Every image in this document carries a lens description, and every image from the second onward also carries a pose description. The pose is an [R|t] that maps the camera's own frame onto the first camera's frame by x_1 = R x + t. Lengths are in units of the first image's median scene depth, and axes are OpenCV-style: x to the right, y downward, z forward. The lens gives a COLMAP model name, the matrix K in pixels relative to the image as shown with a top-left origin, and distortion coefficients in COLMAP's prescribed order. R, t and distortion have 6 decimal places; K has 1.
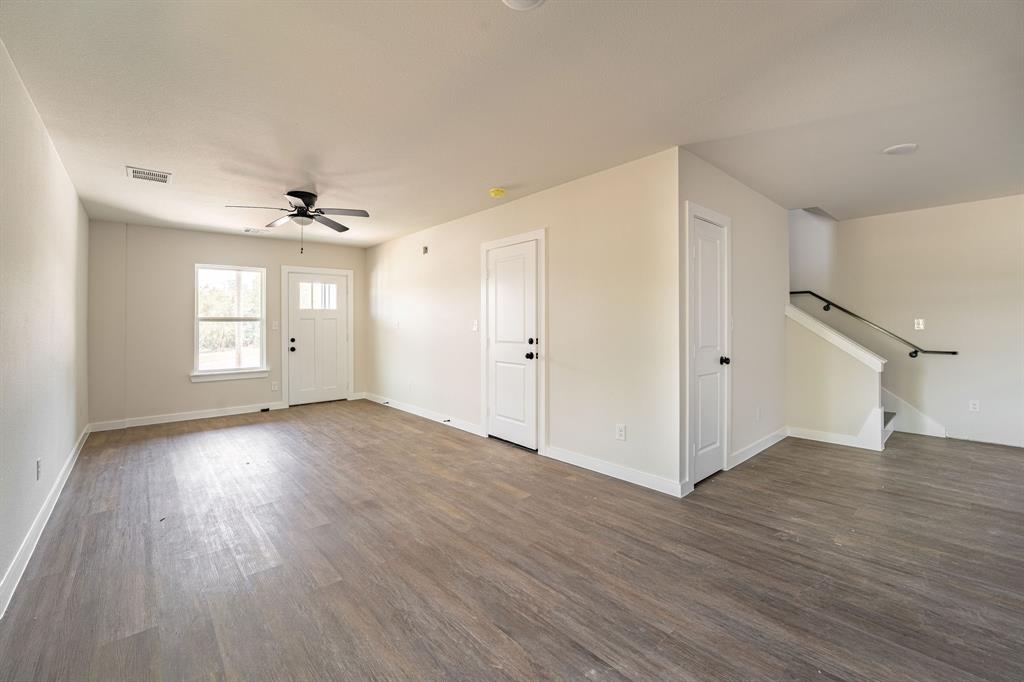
lens RADIAL K [[421.2, 0, 483.4], [0, 421.2, 321.2], [0, 0, 1]] dist [-0.021514, -0.000116]
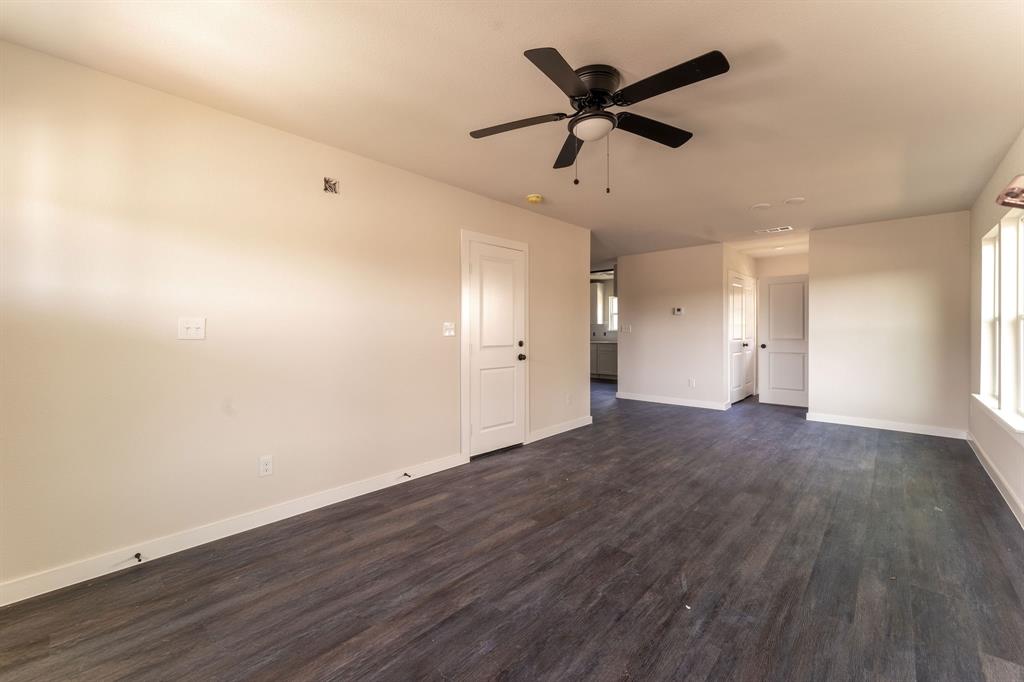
lens RADIAL K [[421.9, 0, 497.4], [0, 421.9, 335.6], [0, 0, 1]] dist [-0.000470, -0.000373]
pose [[-0.124573, -0.012241, 0.992135, -0.960892], [-0.004233, 0.999921, 0.011805, 0.014249], [-0.992201, -0.002729, -0.124615, 1.204645]]
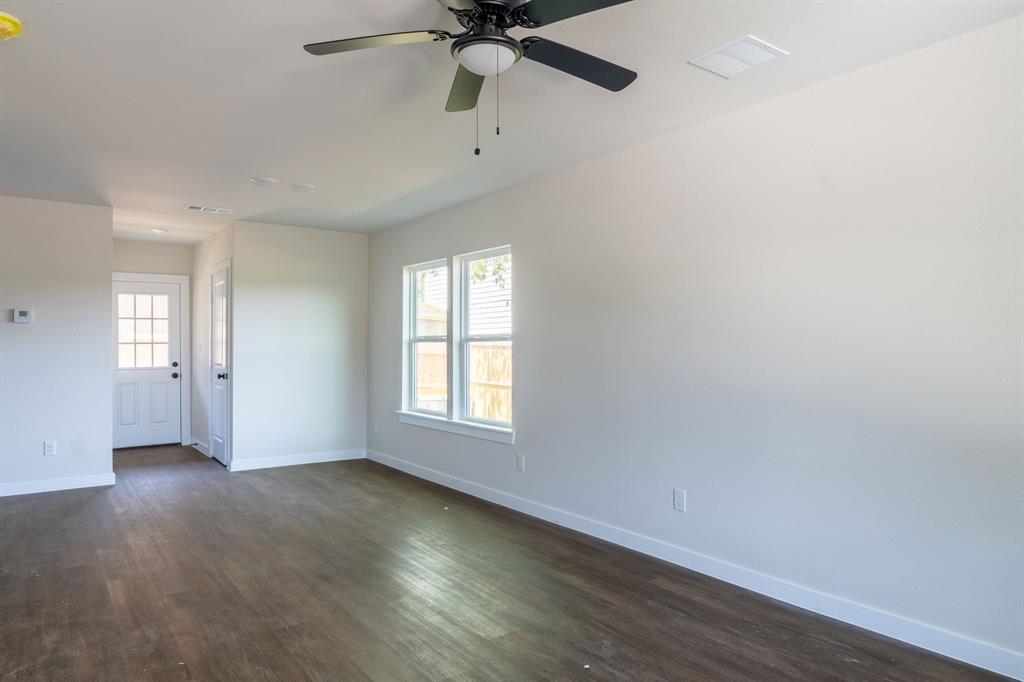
lens RADIAL K [[652.3, 0, 512.0], [0, 652.3, 341.0], [0, 0, 1]] dist [-0.002898, -0.000603]
pose [[-0.998557, 0.004224, 0.053530, -0.491117], [0.003354, 0.999861, -0.016342, 0.012353], [-0.053592, -0.016139, -0.998433, 1.578936]]
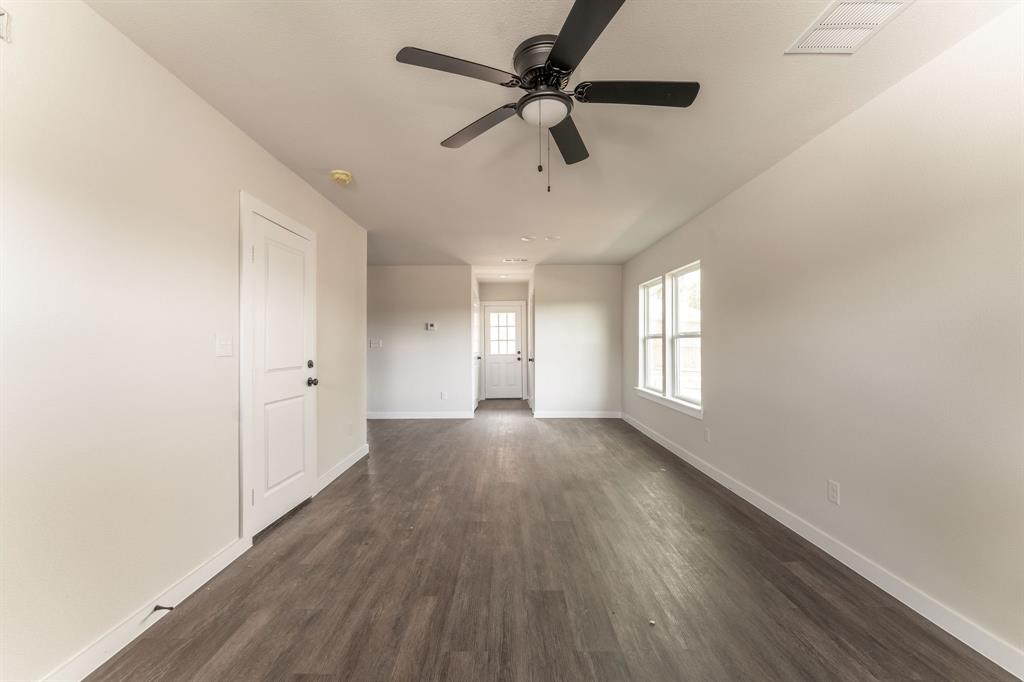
lens RADIAL K [[417.8, 0, 509.1], [0, 417.8, 343.6], [0, 0, 1]] dist [-0.000098, -0.000107]
pose [[-0.778885, 0.003566, 0.627156, -0.696831], [0.000029, 0.999984, -0.005650, 0.012770], [-0.627166, -0.004382, -0.778873, 1.398135]]
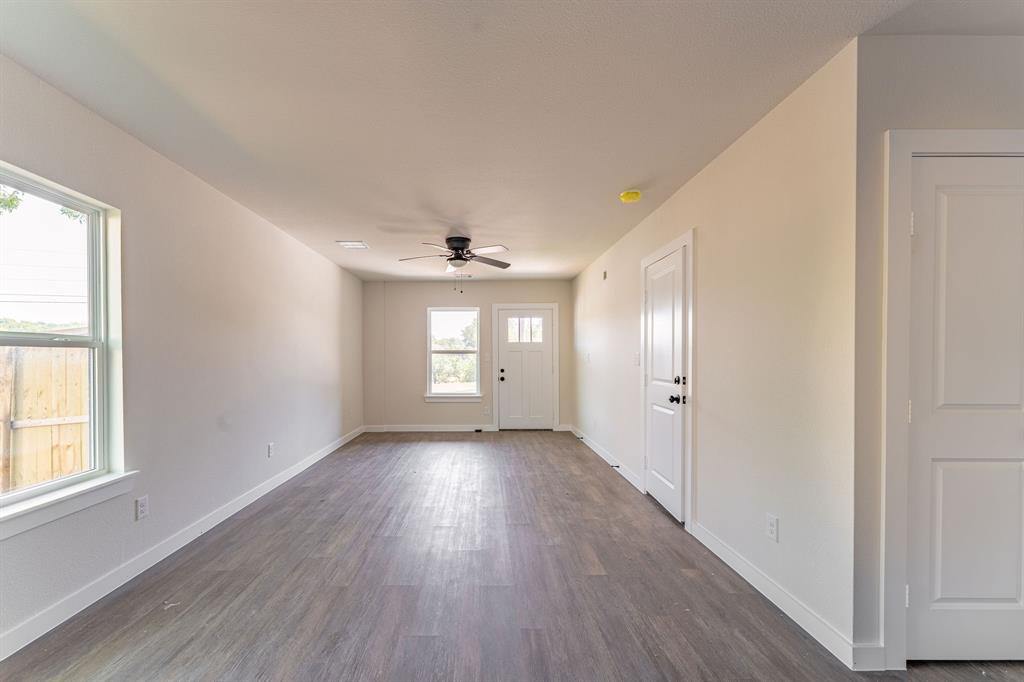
lens RADIAL K [[416.2, 0, 479.6], [0, 416.2, 359.0], [0, 0, 1]] dist [-0.000984, -0.000216]
pose [[0.769544, 0.008840, -0.638532, 0.321067], [0.000501, 0.999896, 0.014445, -0.002042], [0.638593, -0.011436, 0.769460, 0.187410]]
